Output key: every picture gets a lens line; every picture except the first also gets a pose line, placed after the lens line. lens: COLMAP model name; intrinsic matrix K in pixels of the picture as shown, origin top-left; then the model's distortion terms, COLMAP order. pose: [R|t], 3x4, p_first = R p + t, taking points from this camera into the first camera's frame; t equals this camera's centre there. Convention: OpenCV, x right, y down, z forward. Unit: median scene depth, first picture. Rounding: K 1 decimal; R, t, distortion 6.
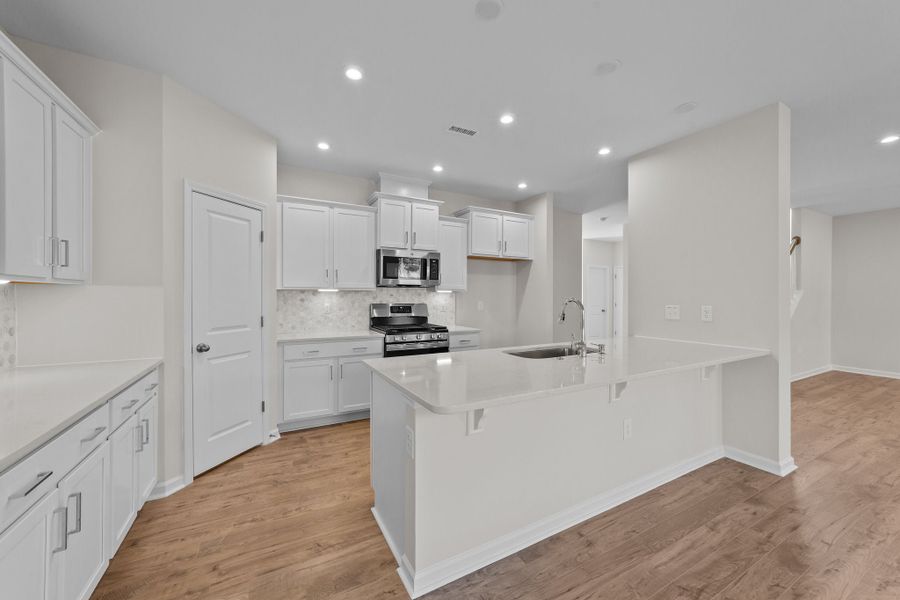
lens RADIAL K [[345.1, 0, 453.9], [0, 345.1, 295.7], [0, 0, 1]] dist [-0.016962, 0.007081]
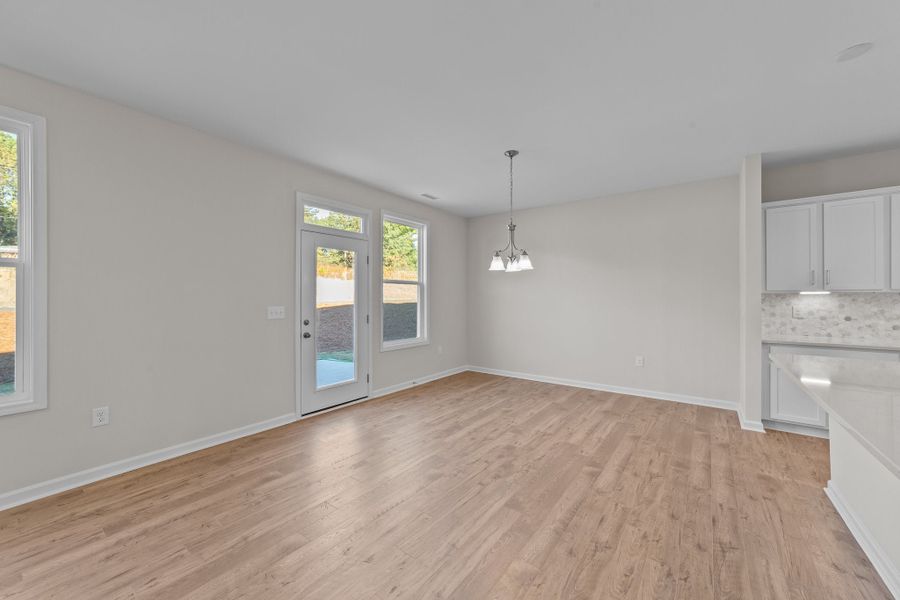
lens RADIAL K [[345.1, 0, 451.6], [0, 345.1, 296.6], [0, 0, 1]] dist [-0.016962, 0.007081]
pose [[-0.909670, -0.005809, -0.415291, 1.000843], [-0.002886, 0.999966, -0.007667, 0.005102], [0.415321, -0.005776, -0.909656, 0.819480]]
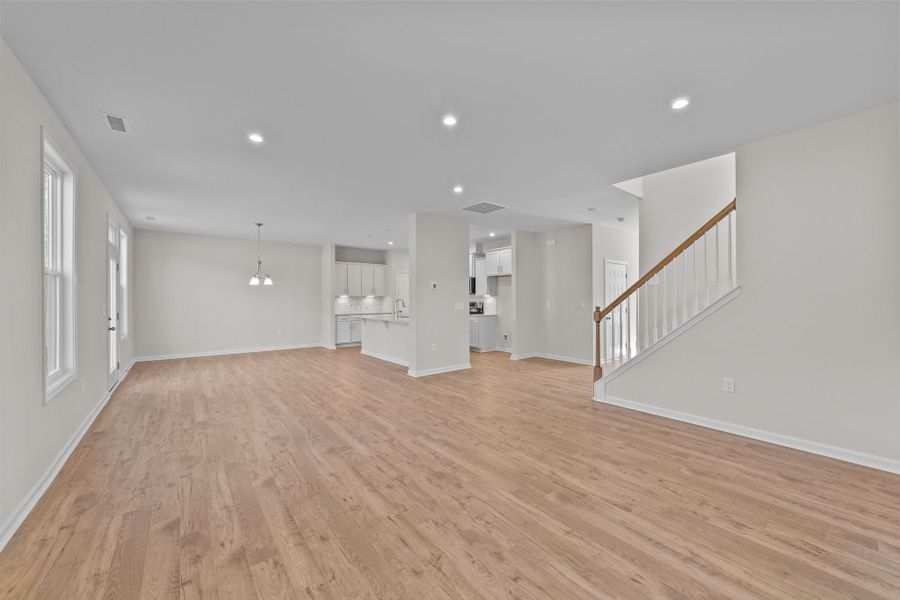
lens RADIAL K [[345.1, 0, 453.7], [0, 345.1, 292.2], [0, 0, 1]] dist [-0.016962, 0.007081]
pose [[0.178620, -0.022359, -0.983664, 2.675462], [0.003960, 0.999750, -0.022006, 0.013309], [0.983910, 0.000036, 0.178664, 0.708079]]
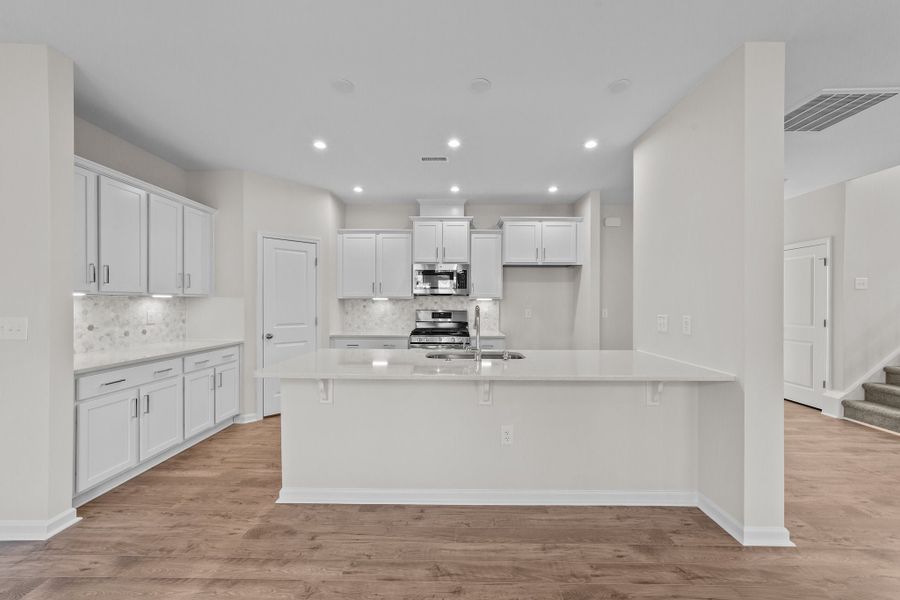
lens RADIAL K [[345.1, 0, 454.2], [0, 345.1, 303.9], [0, 0, 1]] dist [-0.016962, 0.007081]
pose [[0.871499, 0.001092, -0.490396, 0.619902], [-0.000471, 0.999999, 0.001389, 0.001081], [0.490397, -0.000980, 0.871498, 0.030674]]
